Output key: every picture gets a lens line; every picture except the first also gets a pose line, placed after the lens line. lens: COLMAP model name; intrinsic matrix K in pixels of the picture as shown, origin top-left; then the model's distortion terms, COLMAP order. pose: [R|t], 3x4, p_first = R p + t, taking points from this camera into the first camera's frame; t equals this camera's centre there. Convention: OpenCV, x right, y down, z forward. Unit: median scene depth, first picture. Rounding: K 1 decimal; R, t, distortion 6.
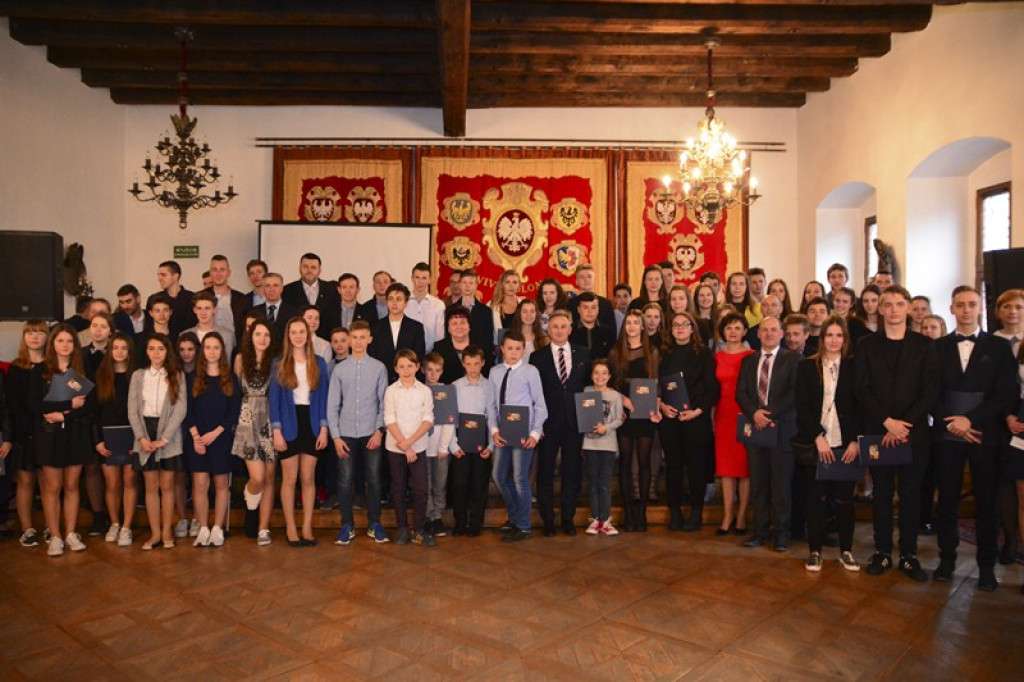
lens RADIAL K [[787.0, 0, 517.2], [0, 787.0, 330.1], [0, 0, 1]] dist [-0.027348, -0.003528]
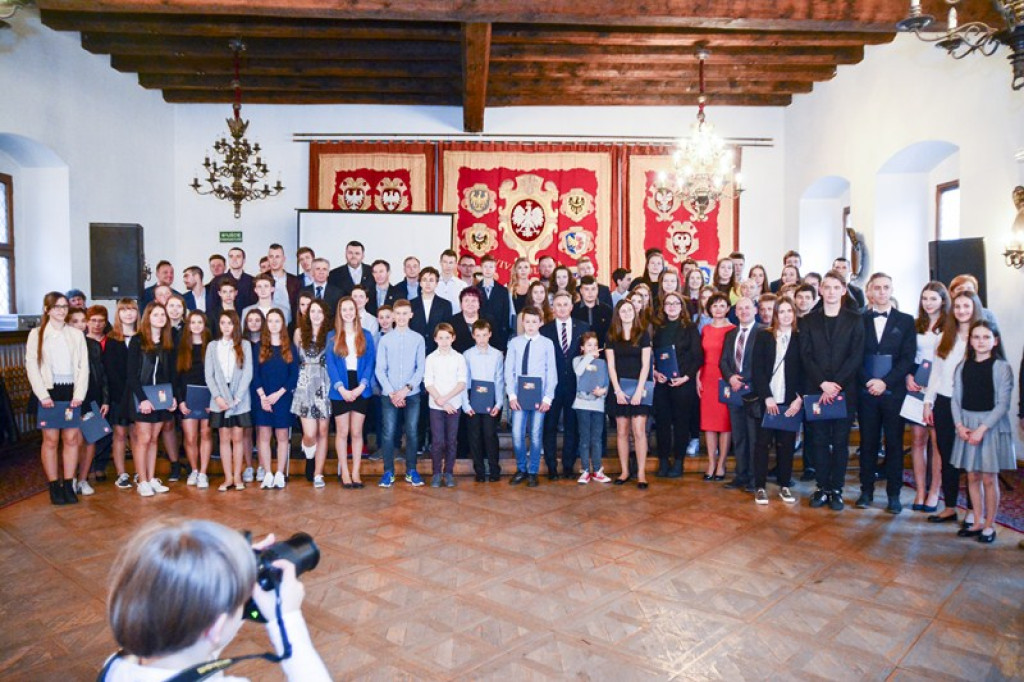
lens RADIAL K [[787.0, 0, 525.7], [0, 787.0, 338.0], [0, 0, 1]] dist [-0.027348, -0.003528]
pose [[0.999998, 0.001720, -0.000935, -0.004687], [-0.001683, 0.999274, 0.038056, 0.000150], [0.001000, -0.038054, 0.999275, -0.113101]]
